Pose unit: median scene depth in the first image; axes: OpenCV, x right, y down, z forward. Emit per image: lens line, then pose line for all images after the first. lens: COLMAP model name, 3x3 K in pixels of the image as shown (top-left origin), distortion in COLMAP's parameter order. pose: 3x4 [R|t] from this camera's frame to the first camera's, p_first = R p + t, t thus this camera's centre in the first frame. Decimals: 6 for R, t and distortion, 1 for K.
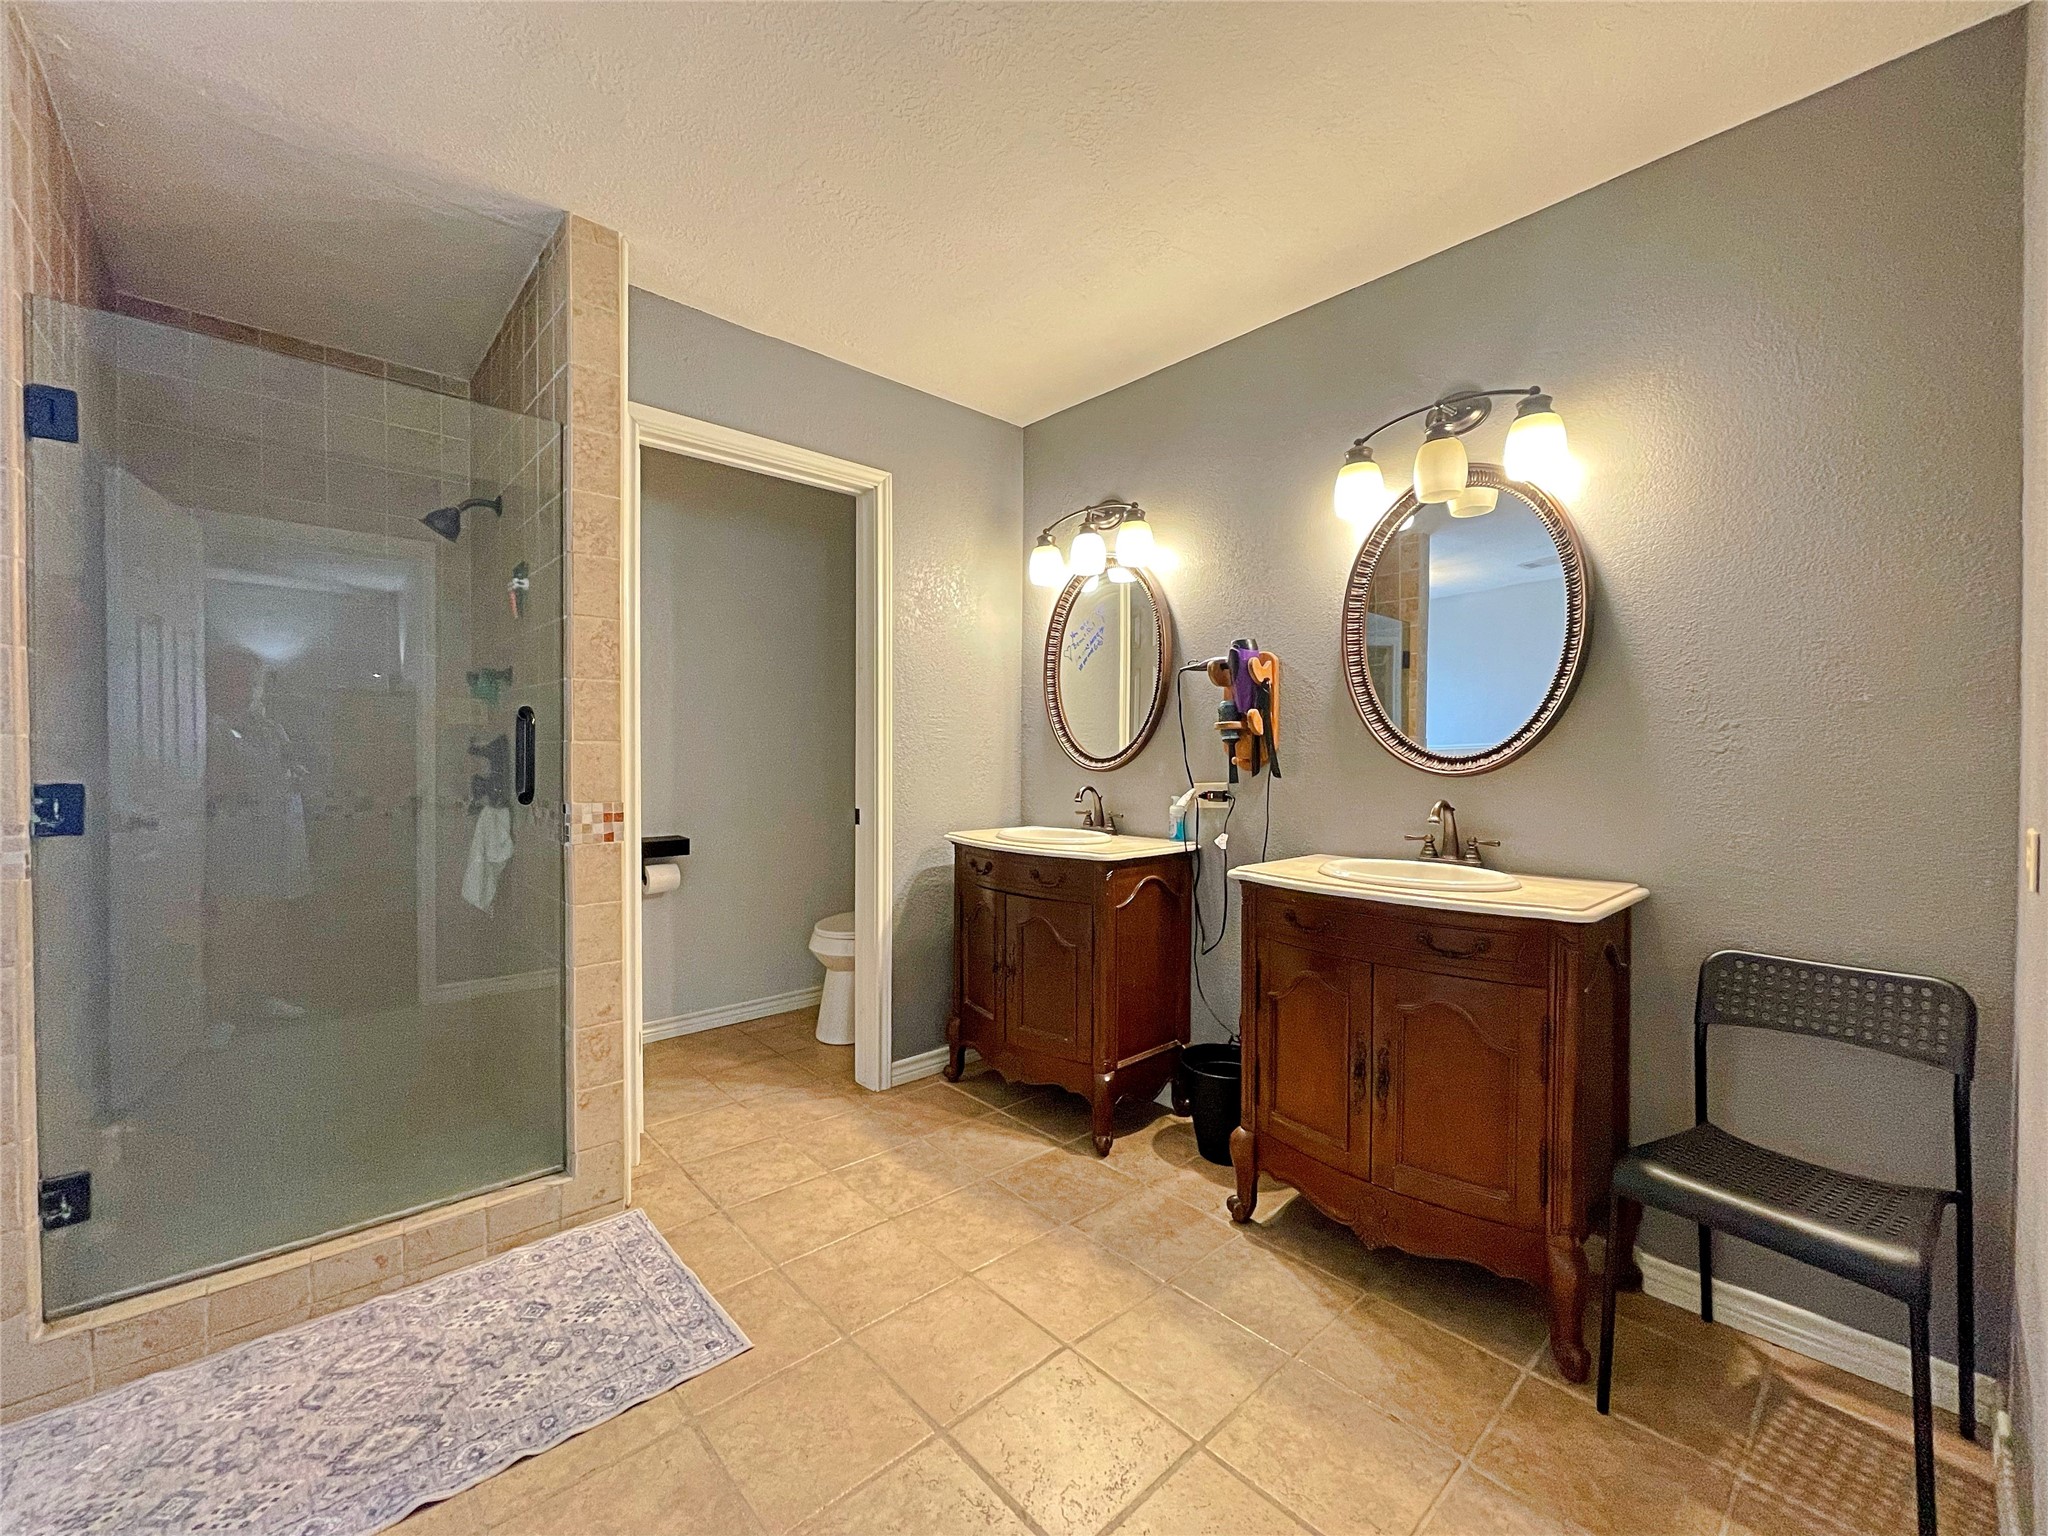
lens RADIAL K [[829.8, 0, 1014.4], [0, 829.8, 767.3], [0, 0, 1]] dist [-0.003240, 0.000460]
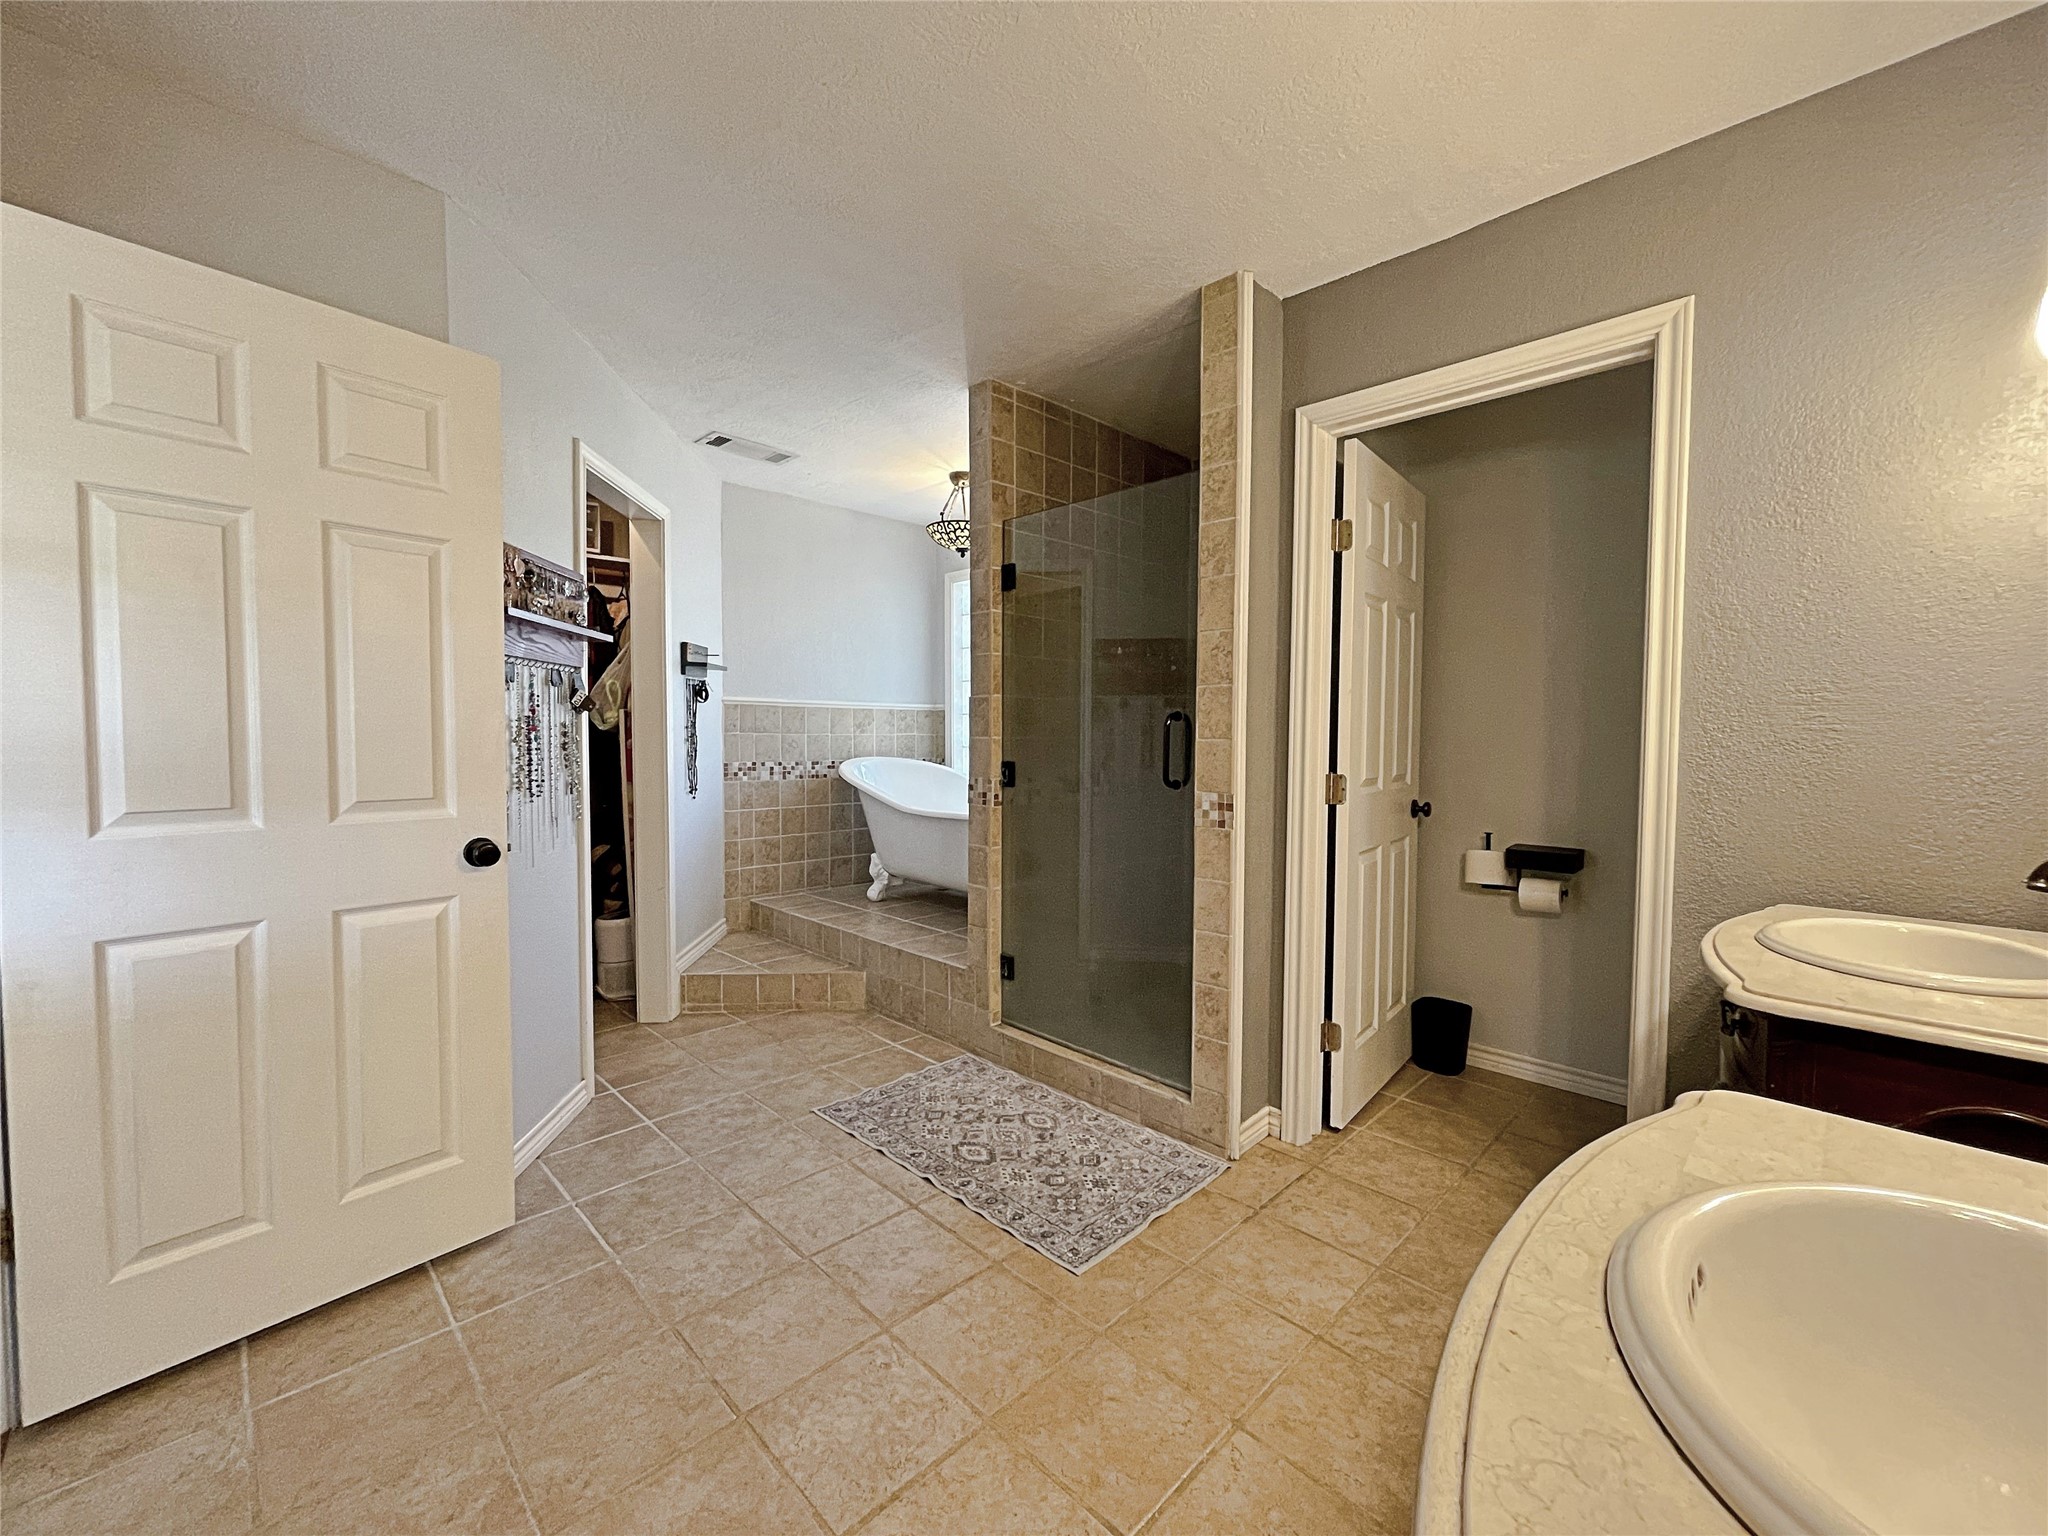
lens RADIAL K [[829.8, 0, 1014.4], [0, 829.8, 767.3], [0, 0, 1]] dist [-0.003240, 0.000460]
pose [[0.048018, 0.041944, -0.997965, 0.643184], [-0.021041, 0.998939, 0.040972, -0.034164], [0.998625, 0.019031, 0.048850, 0.689061]]
